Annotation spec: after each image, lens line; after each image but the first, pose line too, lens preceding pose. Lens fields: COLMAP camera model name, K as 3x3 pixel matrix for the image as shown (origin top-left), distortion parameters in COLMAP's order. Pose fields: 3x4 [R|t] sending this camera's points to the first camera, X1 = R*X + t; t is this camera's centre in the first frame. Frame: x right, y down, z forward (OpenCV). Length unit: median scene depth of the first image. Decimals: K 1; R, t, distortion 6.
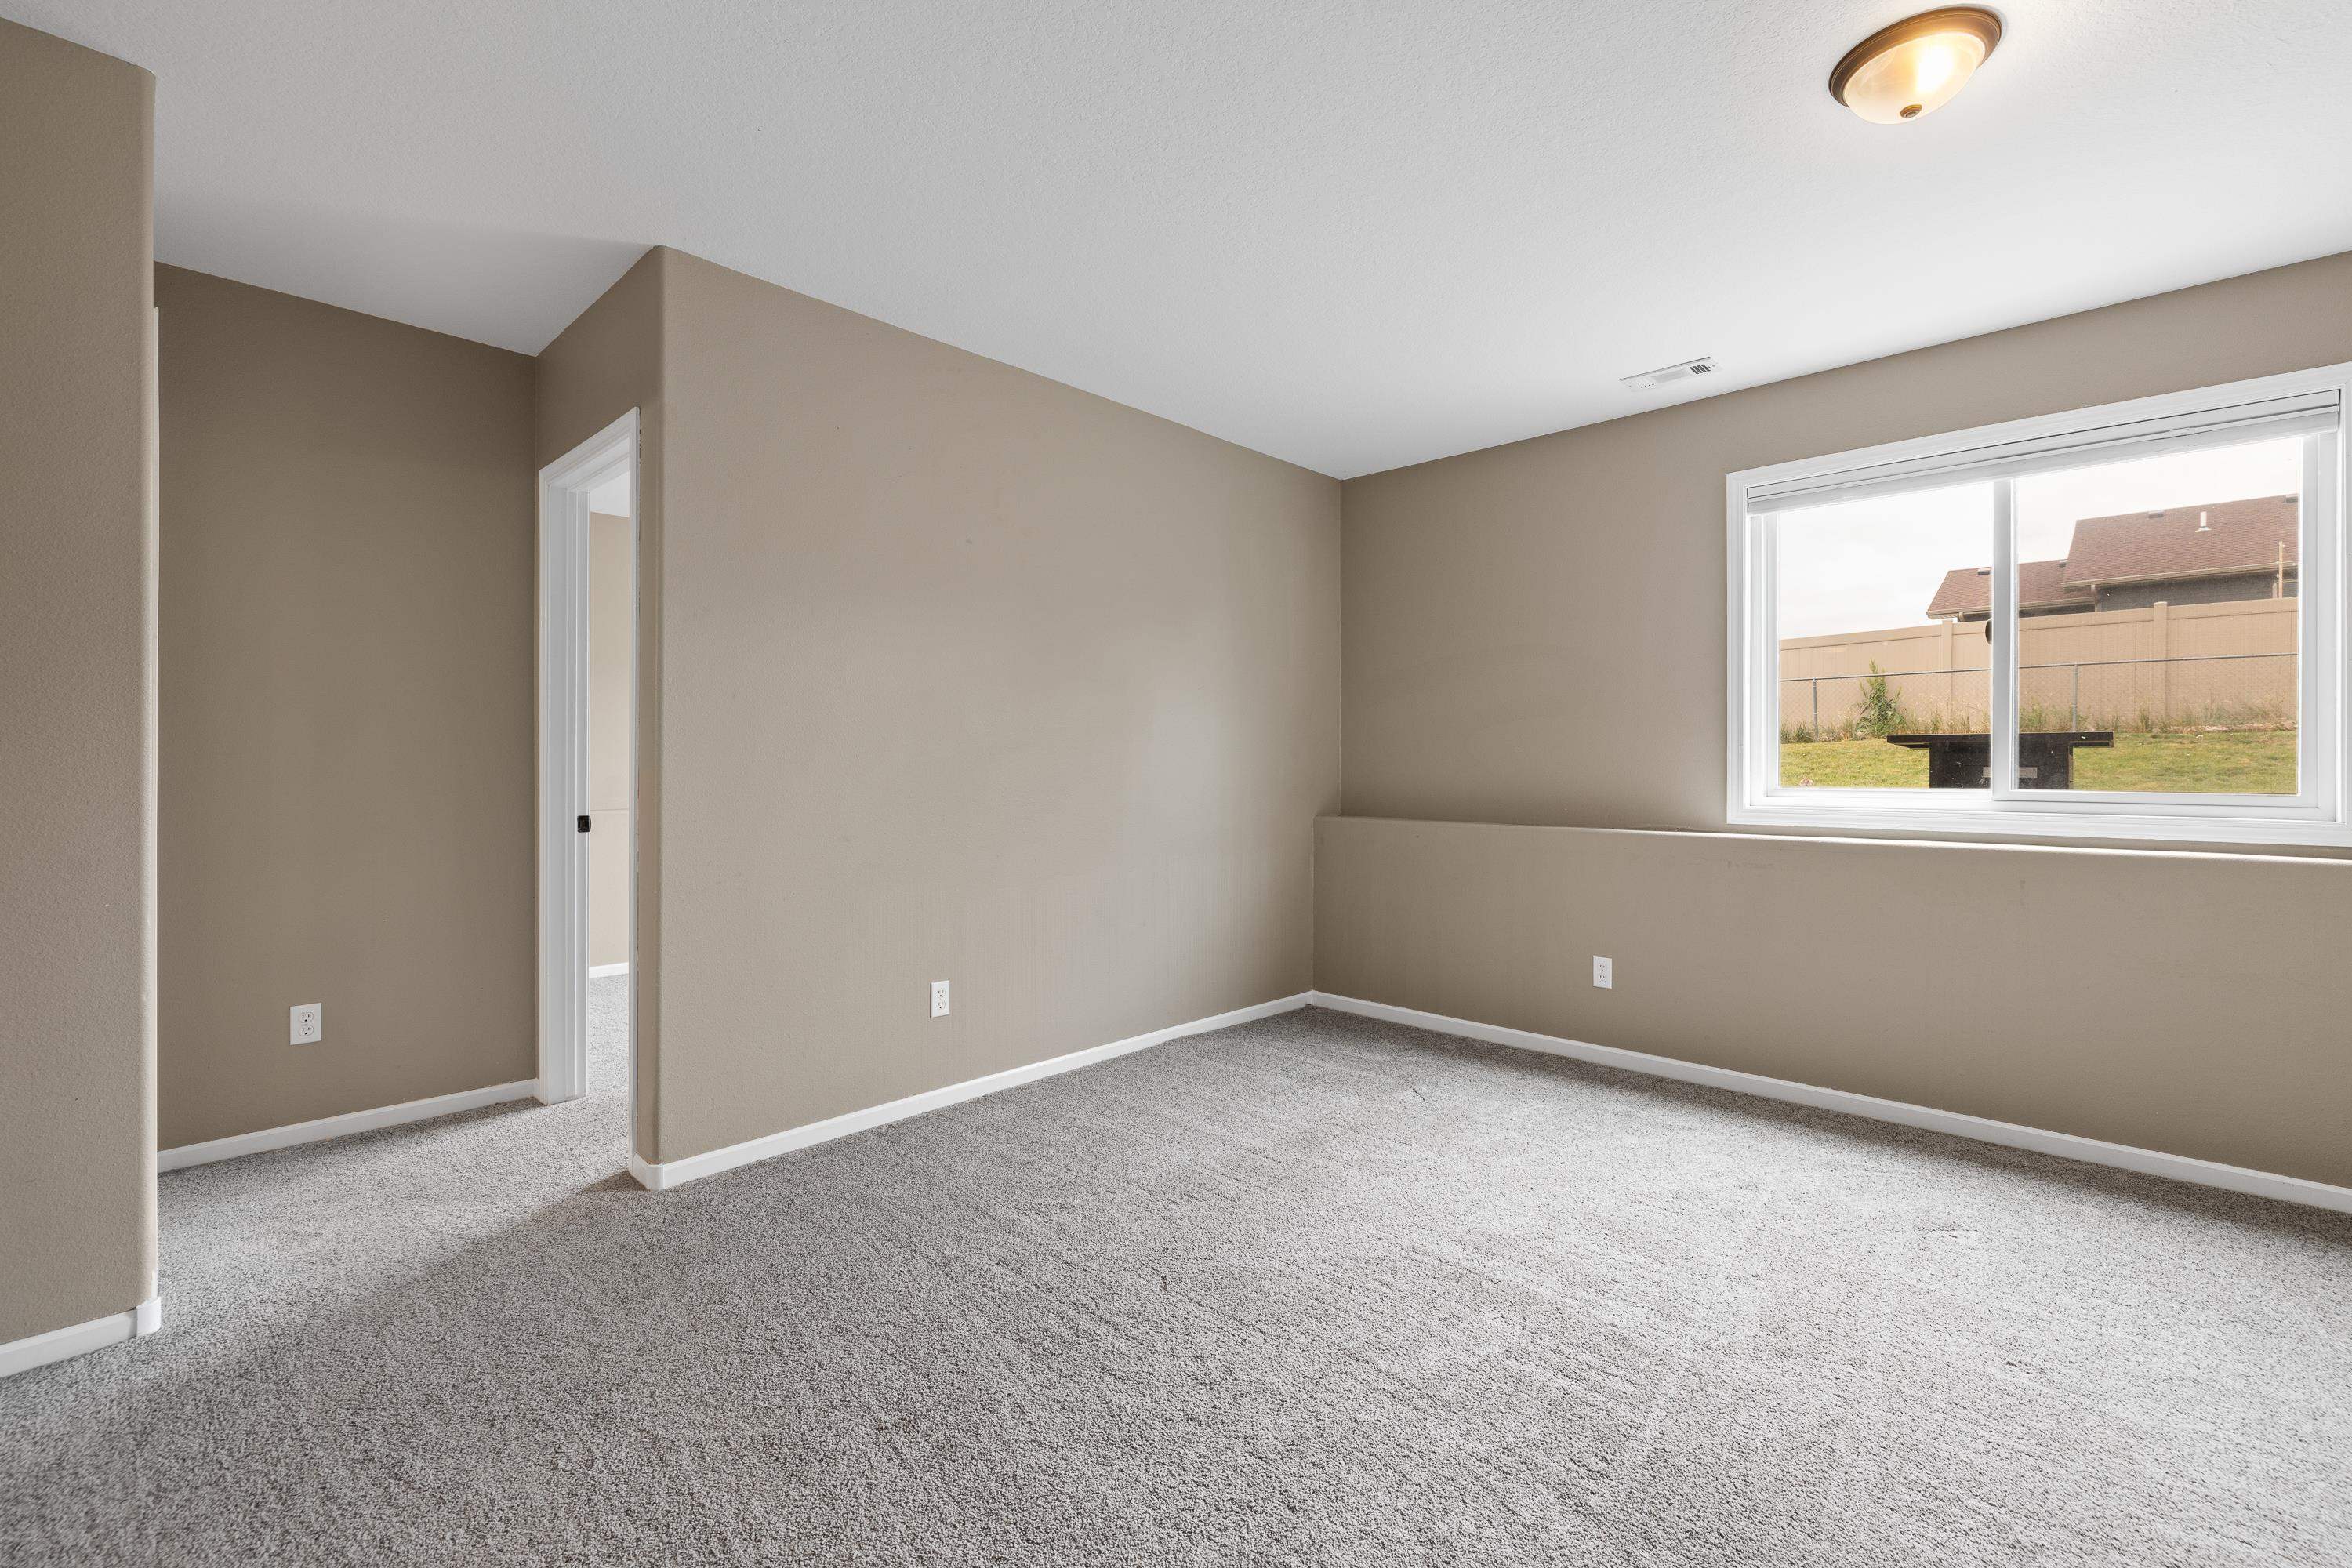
lens RADIAL K [[1013.0, 0, 1177.4], [0, 1013.0, 779.2], [0, 0, 1]] dist [-0.004875, 0.000029]
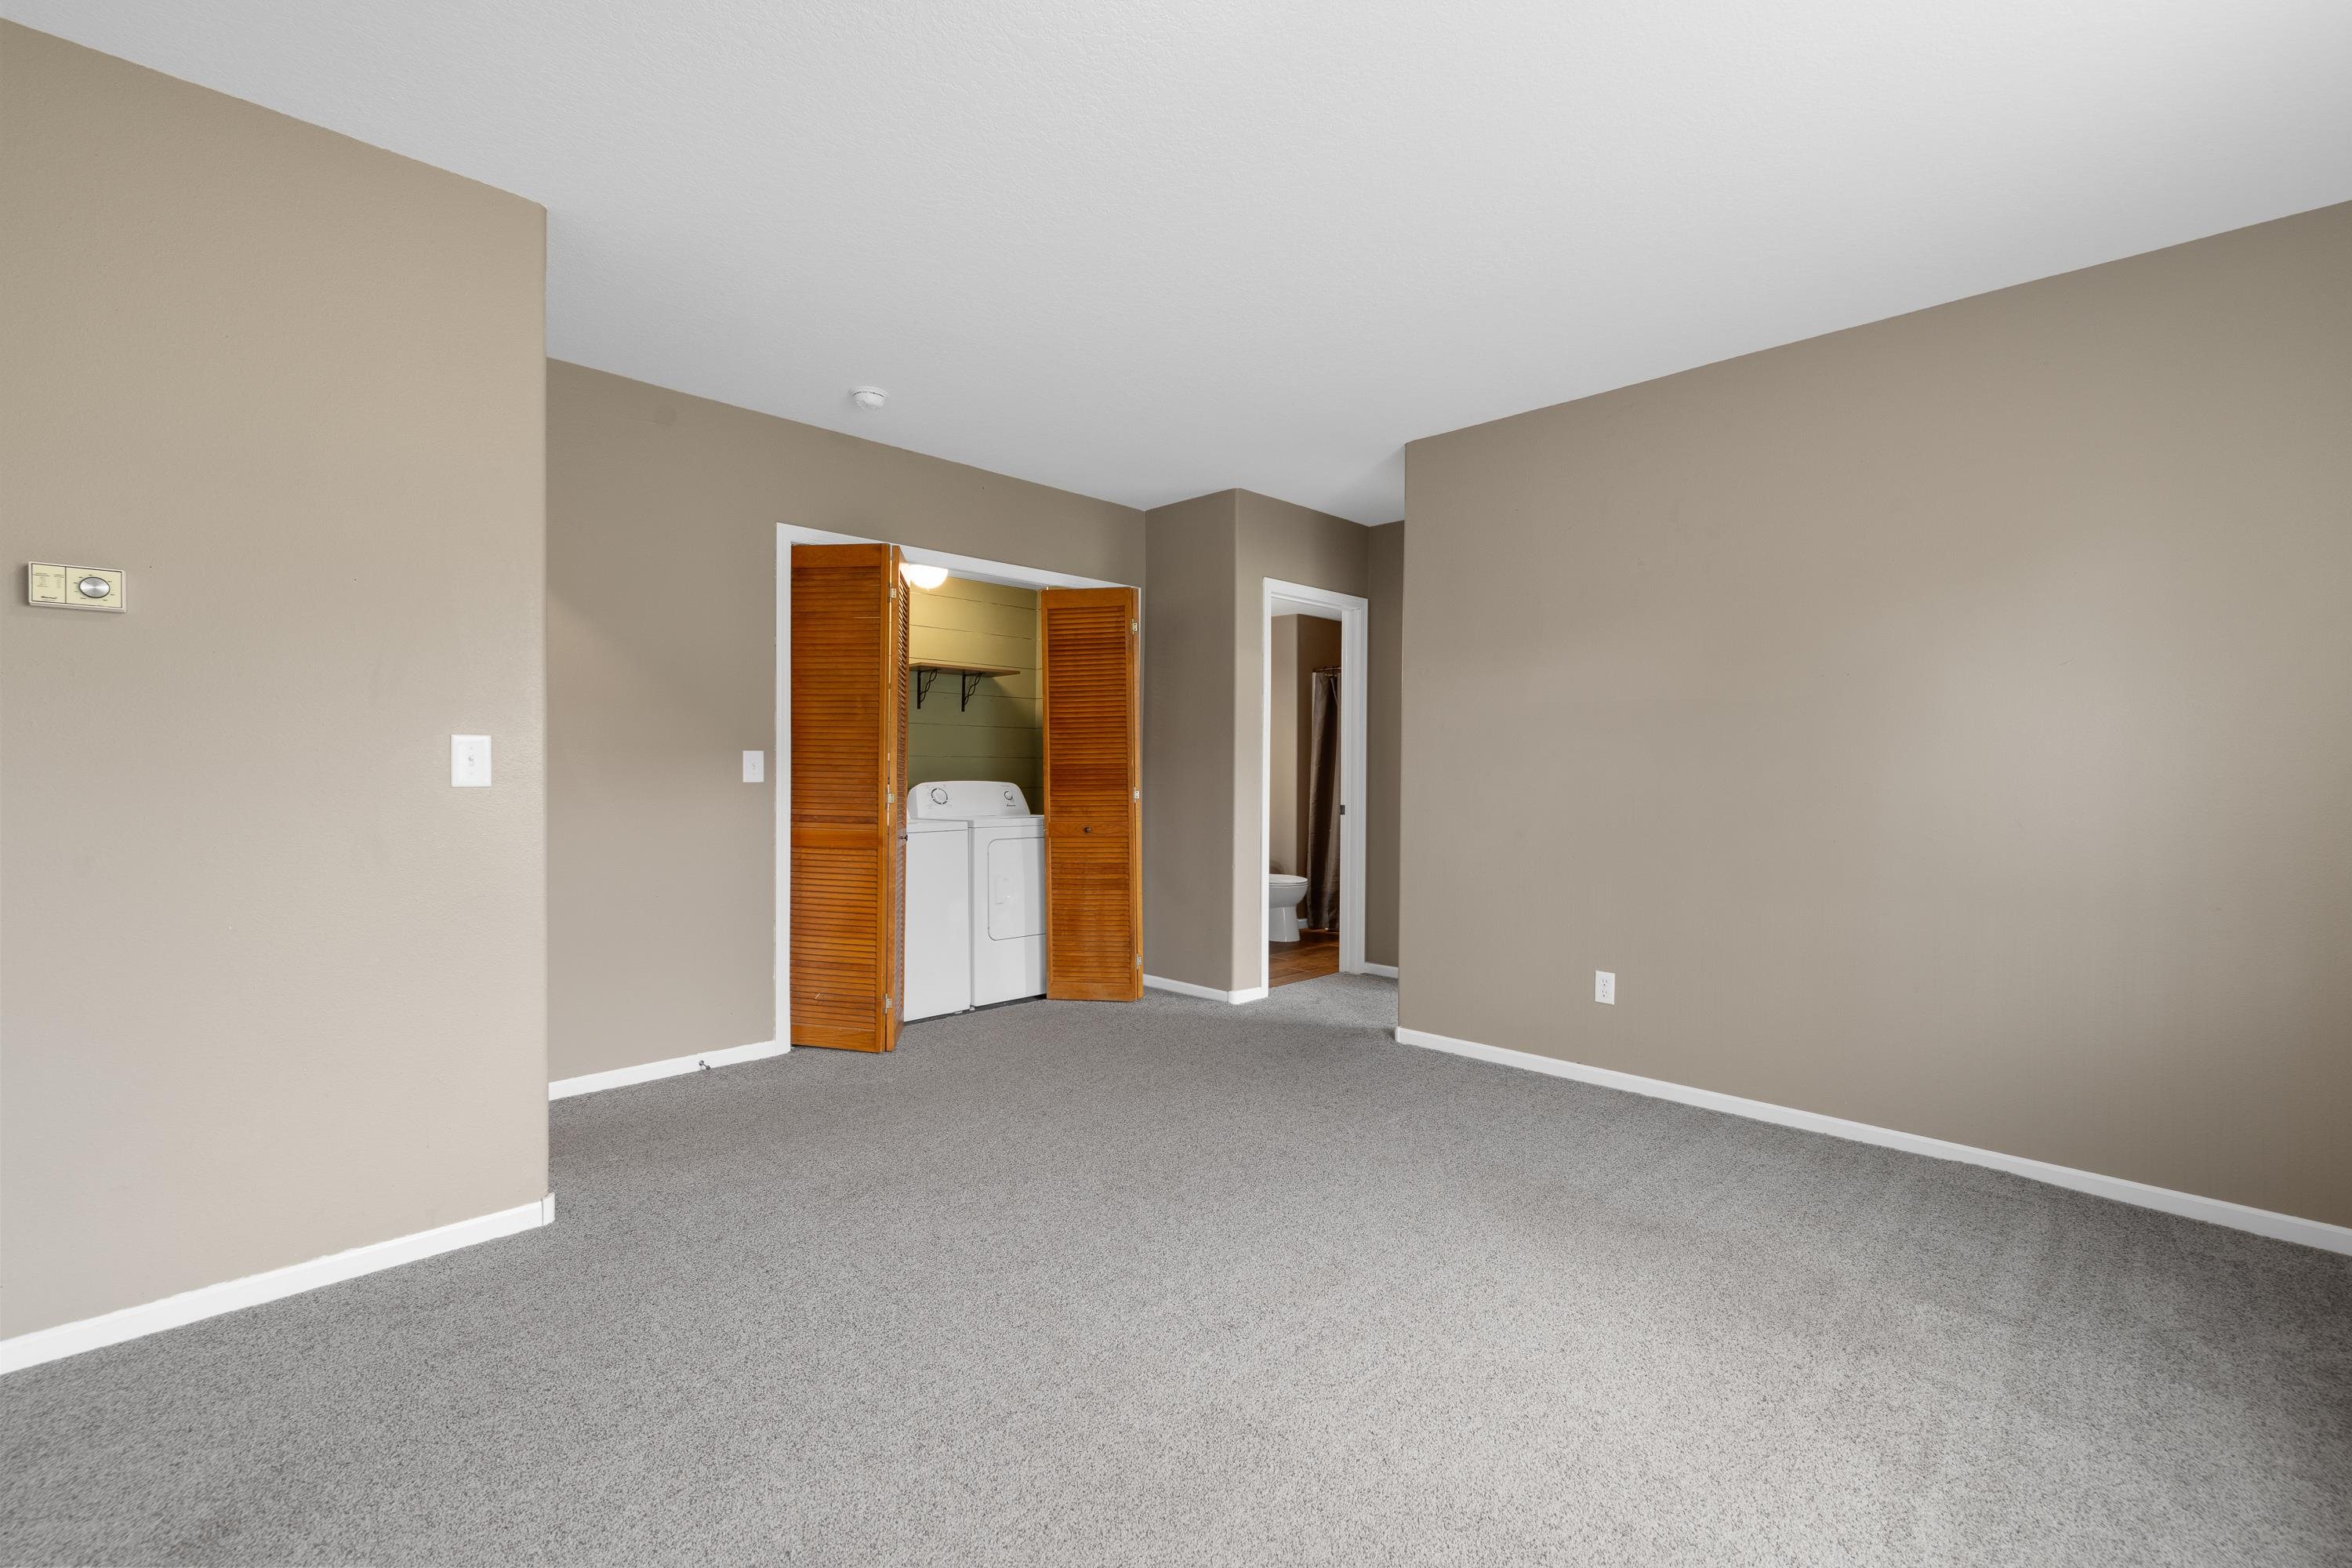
lens RADIAL K [[1013.0, 0, 1185.2], [0, 1013.0, 781.6], [0, 0, 1]] dist [-0.004875, 0.000029]
pose [[-0.070102, 0.000982, -0.997539, 0.900997], [0.003878, 0.999992, 0.000711, -0.022629], [0.997532, -0.003819, -0.070105, 0.585552]]
